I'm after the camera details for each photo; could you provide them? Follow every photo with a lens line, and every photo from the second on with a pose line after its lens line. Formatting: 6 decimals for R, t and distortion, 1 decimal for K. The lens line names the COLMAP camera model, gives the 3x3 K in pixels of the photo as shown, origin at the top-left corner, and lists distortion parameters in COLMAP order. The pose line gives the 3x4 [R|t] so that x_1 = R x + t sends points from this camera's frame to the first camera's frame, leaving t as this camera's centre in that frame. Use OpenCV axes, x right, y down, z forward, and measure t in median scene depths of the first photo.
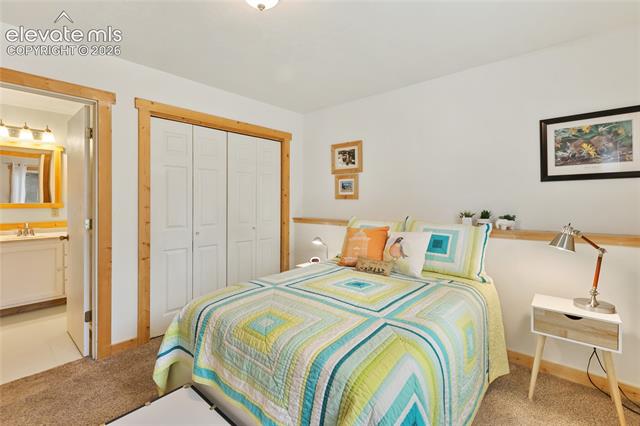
lens RADIAL K [[290.1, 0, 320.0], [0, 290.1, 198.0], [0, 0, 1]] dist [-0.000954, -0.000227]
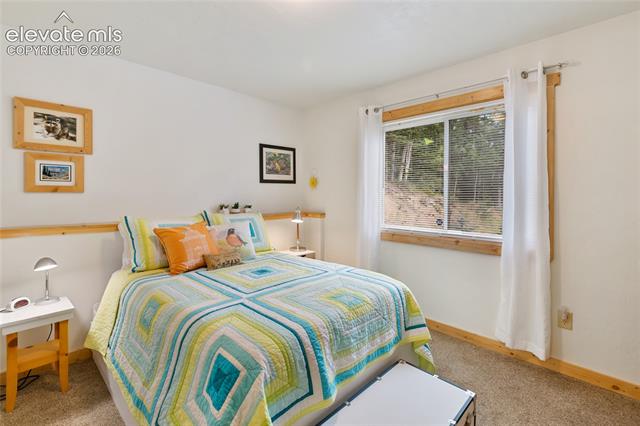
lens RADIAL K [[290.1, 0, 317.7], [0, 290.1, 196.2], [0, 0, 1]] dist [-0.000954, -0.000227]
pose [[0.060446, -0.004762, 0.998160, -0.536953], [-0.010083, 0.999935, 0.005381, 0.002687], [-0.998121, -0.010390, 0.060394, 0.411733]]
